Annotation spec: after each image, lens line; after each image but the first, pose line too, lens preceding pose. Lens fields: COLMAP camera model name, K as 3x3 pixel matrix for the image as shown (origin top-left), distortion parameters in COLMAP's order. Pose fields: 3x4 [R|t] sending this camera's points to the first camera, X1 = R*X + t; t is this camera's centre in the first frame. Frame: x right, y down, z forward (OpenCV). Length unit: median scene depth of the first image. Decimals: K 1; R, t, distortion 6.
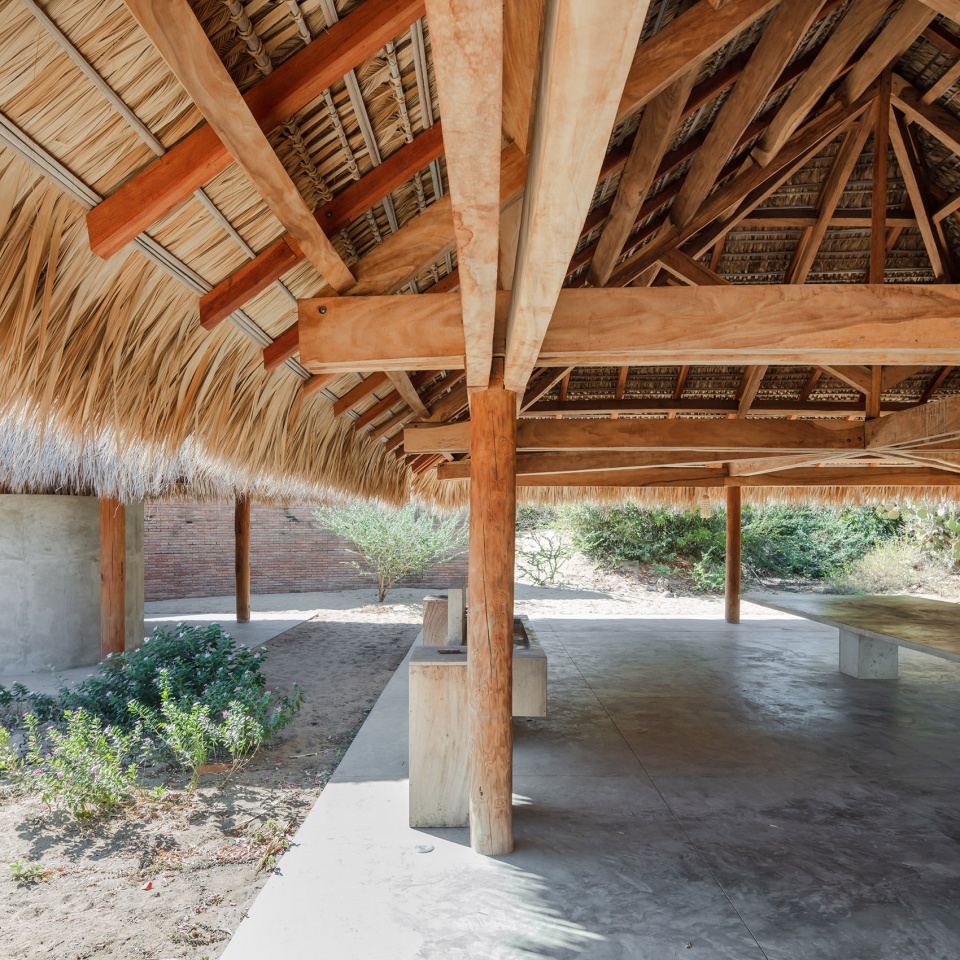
lens RADIAL K [[963.4, 0, 480.0], [0, 963.4, 480.0], [0, 0, 1]] dist [0.021378, -0.015061]
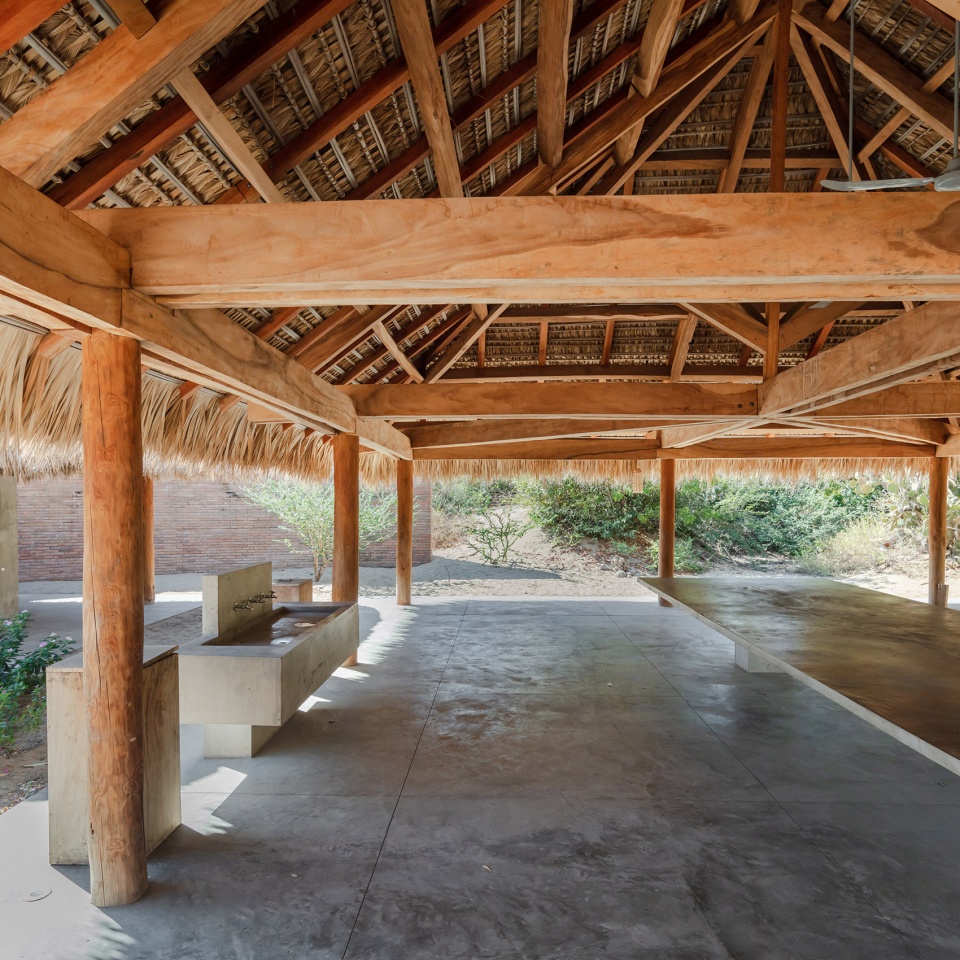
lens RADIAL K [[963.4, 0, 480.0], [0, 963.4, 480.0], [0, 0, 1]] dist [0.021378, -0.015061]
pose [[0.999144, -0.001990, -0.041323, 0.155024], [0.003053, 0.999666, 0.025675, 0.003234], [0.041258, -0.025779, 0.998816, 0.087008]]
